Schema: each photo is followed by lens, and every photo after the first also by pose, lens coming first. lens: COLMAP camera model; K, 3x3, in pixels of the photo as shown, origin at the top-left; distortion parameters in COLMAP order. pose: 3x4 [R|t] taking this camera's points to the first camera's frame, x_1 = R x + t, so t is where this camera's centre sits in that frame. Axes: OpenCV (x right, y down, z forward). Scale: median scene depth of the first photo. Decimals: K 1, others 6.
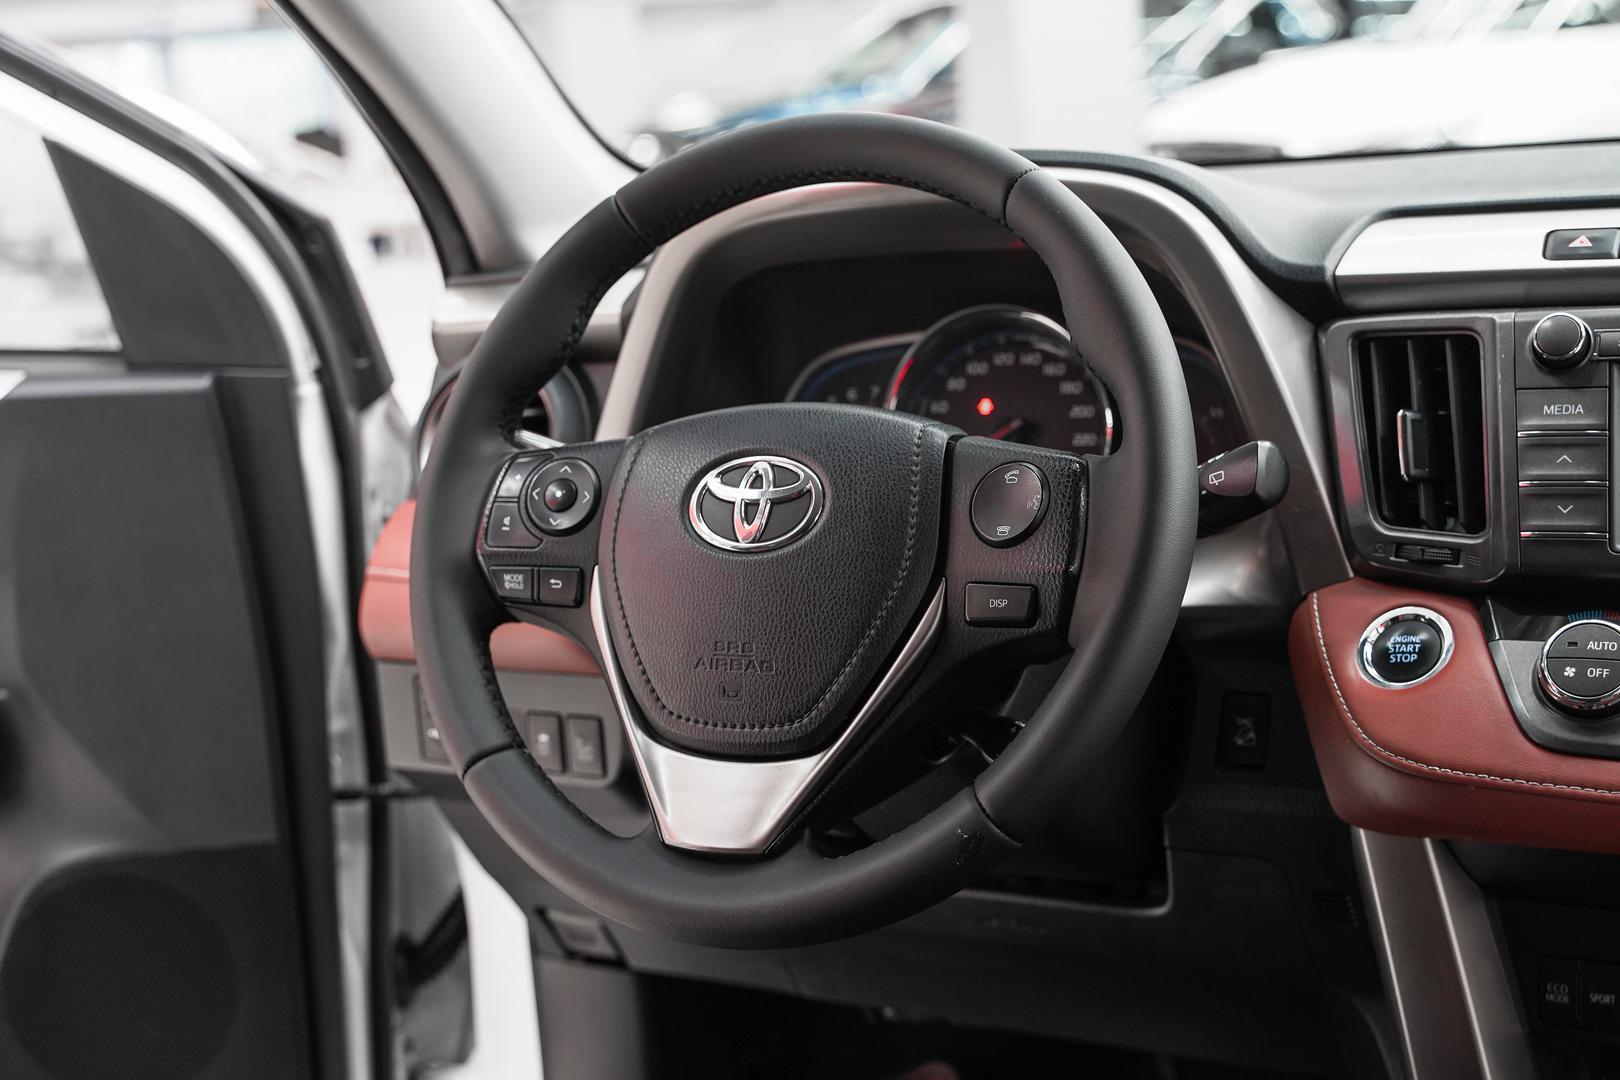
lens RADIAL K [[2357.1, 0, 753.0], [0, 2357.1, 538.2], [0, 0, 1]] dist [-0.016088, 0.028194]
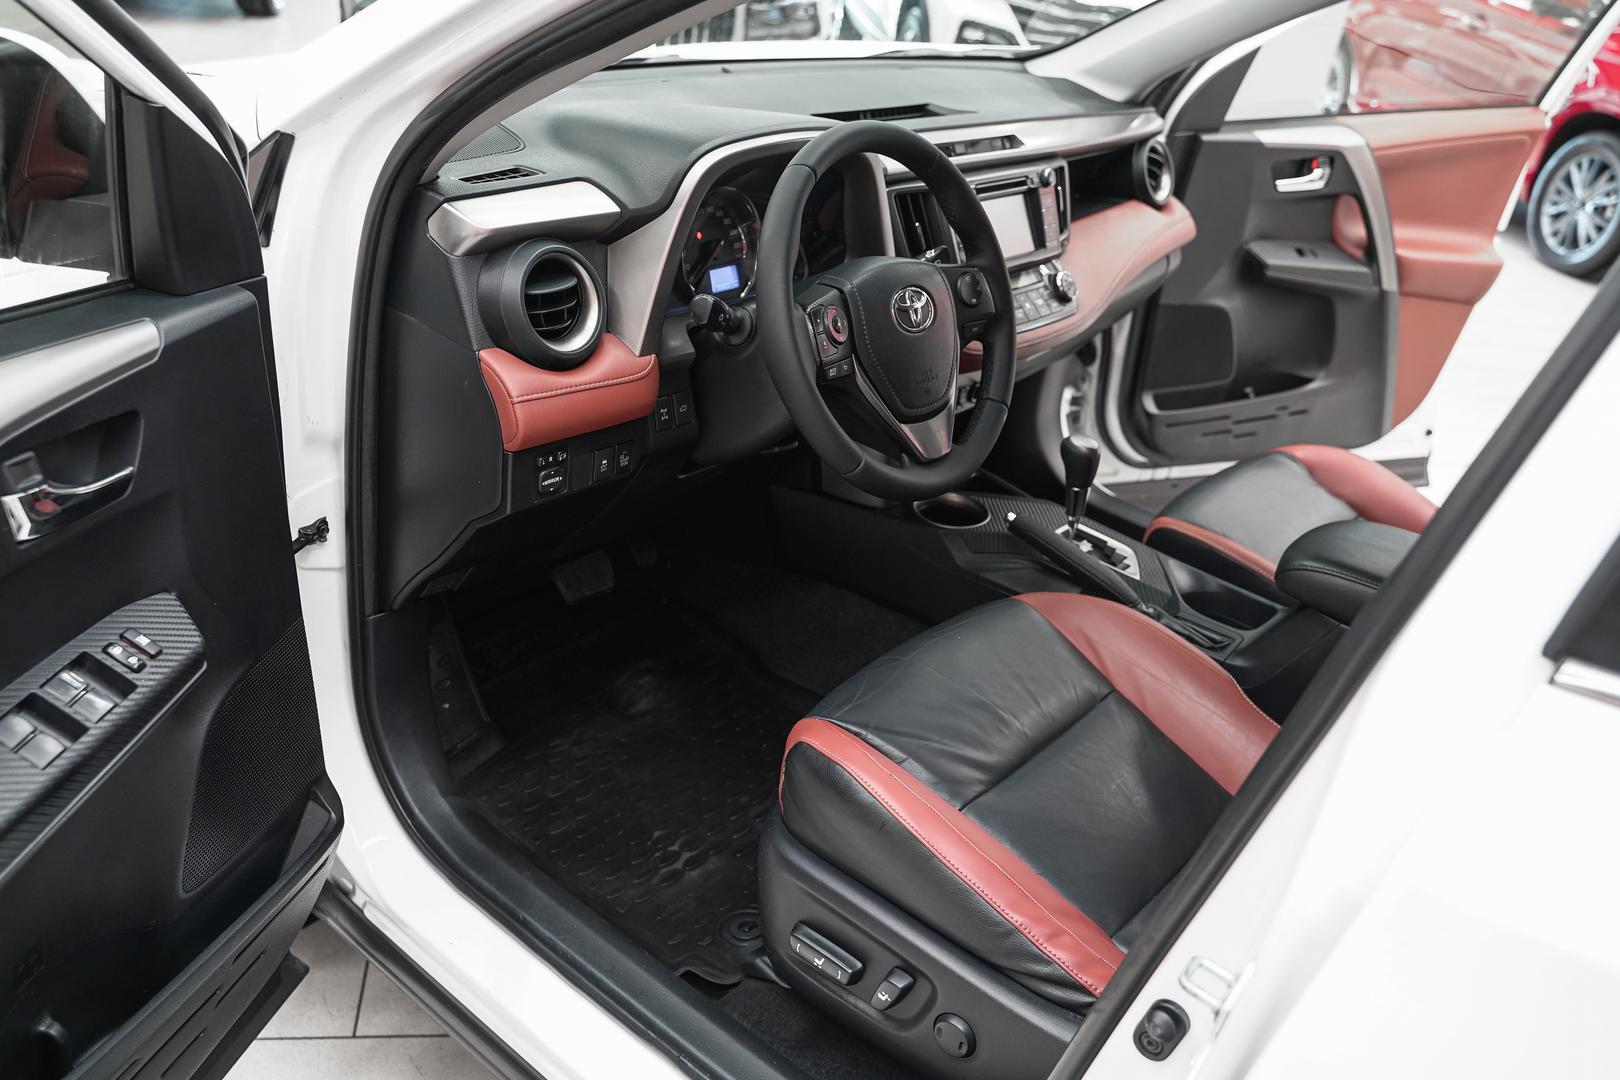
lens RADIAL K [[1332.5, 0, 810.0], [0, 1332.5, 540.0], [0, 0, 1]] dist [-0.021688, 0.008119]
pose [[0.188549, -0.366540, 0.911097, -1.236586], [0.037366, 0.929743, 0.366309, -0.275384], [-0.981353, -0.035023, 0.188998, 0.816328]]
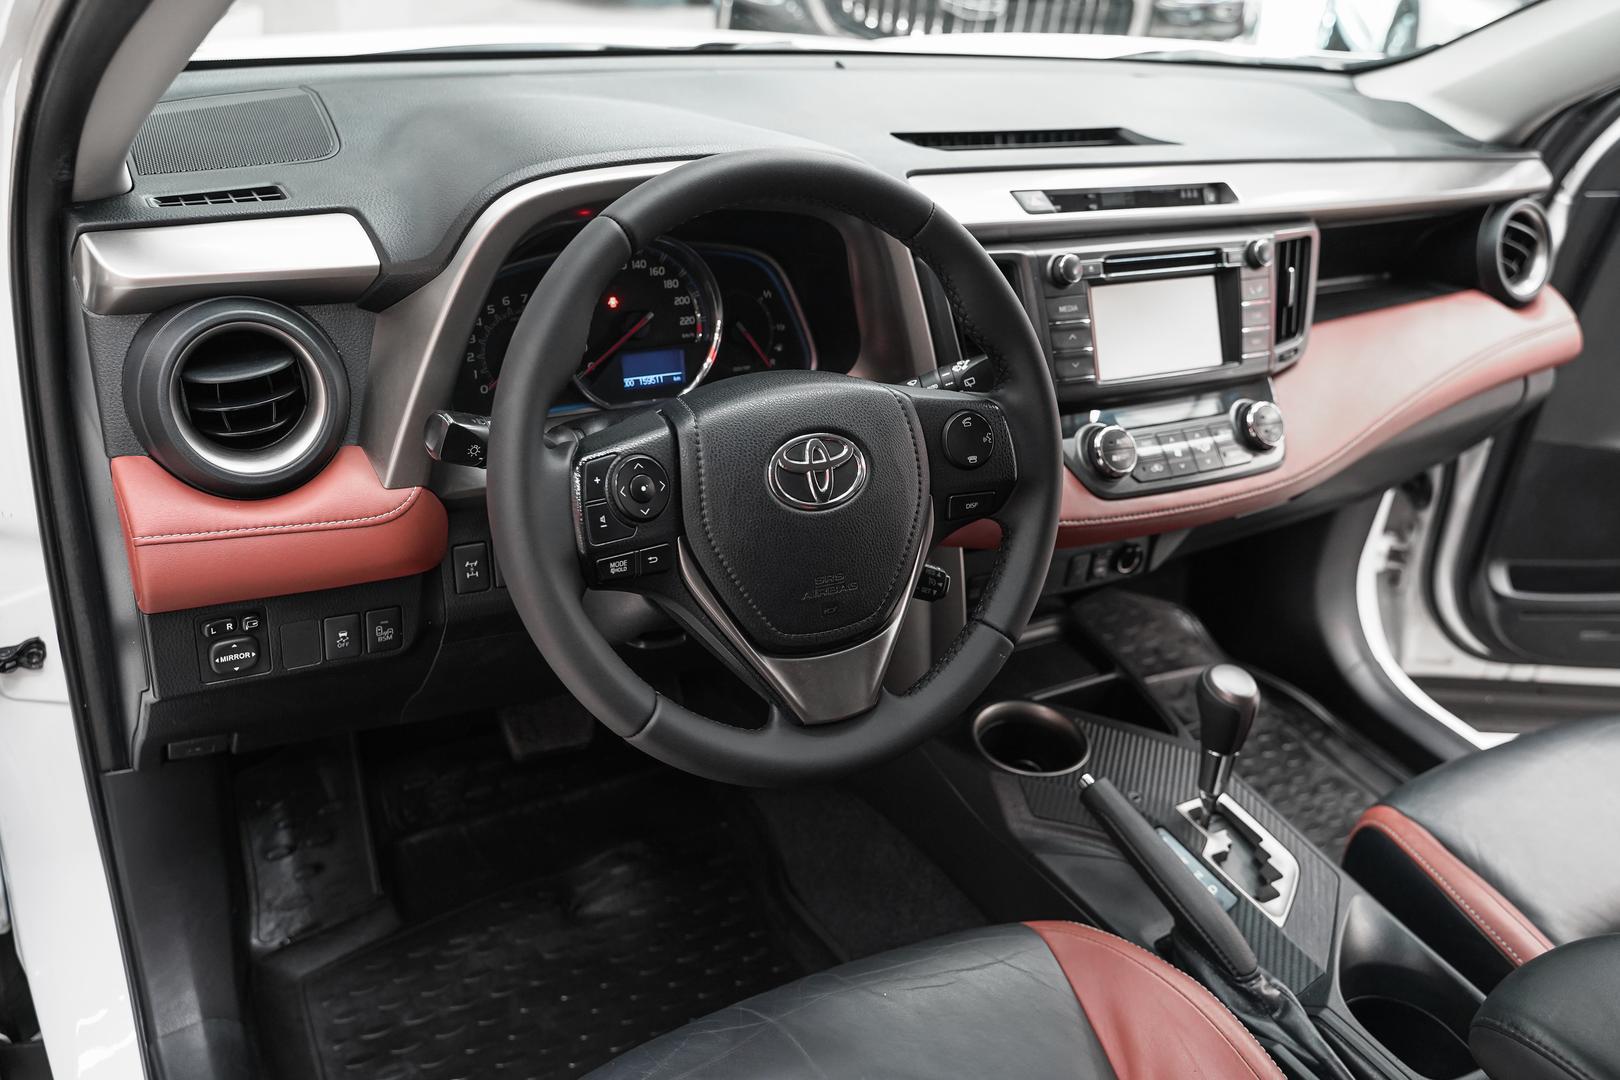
lens RADIAL K [[1363.1, 0, 812.9], [0, 1363.1, 534.5], [0, 0, 1]] dist [-0.019065, 0.009594]
pose [[0.518407, -0.299349, 0.801027, -0.616963], [0.005526, 0.937880, 0.346915, -0.243562], [-0.855116, -0.175417, 0.487858, 0.592470]]
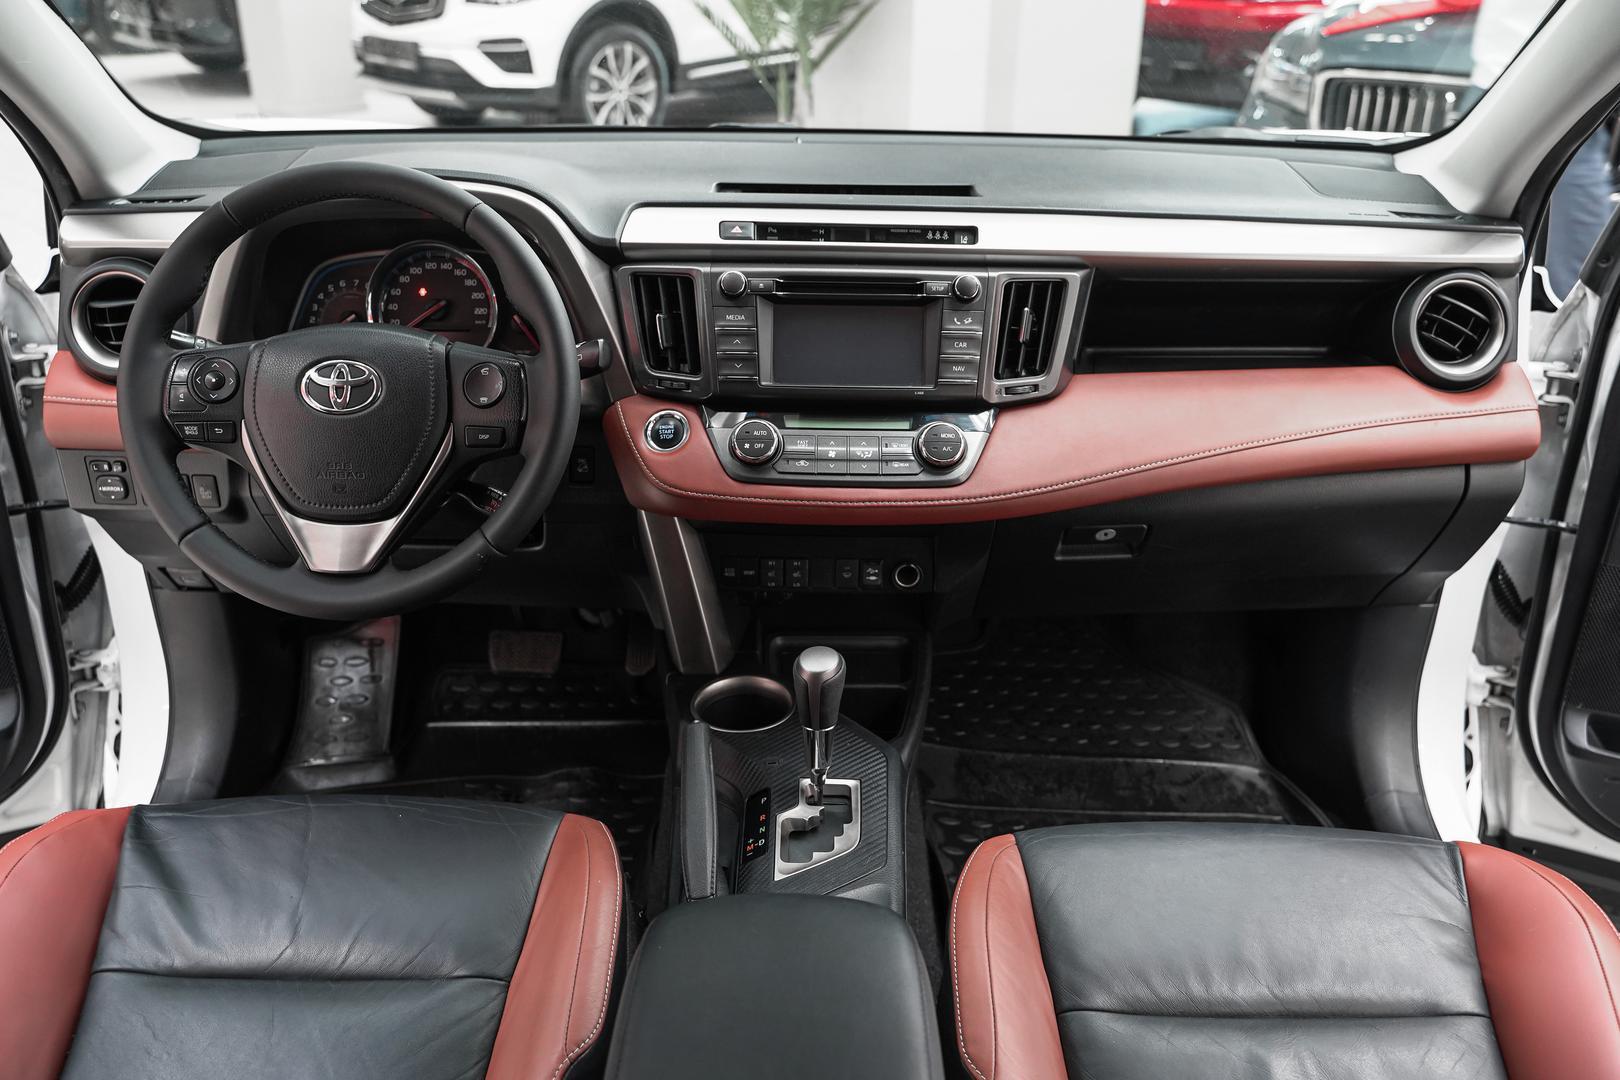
lens RADIAL K [[1318.0, 0, 815.2], [0, 1318.0, 520.7], [0, 0, 1]] dist [-0.011299, -0.003322]
pose [[0.879573, -0.119895, 0.460409, -0.155195], [0.007481, 0.971092, 0.238589, -0.151593], [-0.475705, -0.206413, 0.855043, -0.088650]]
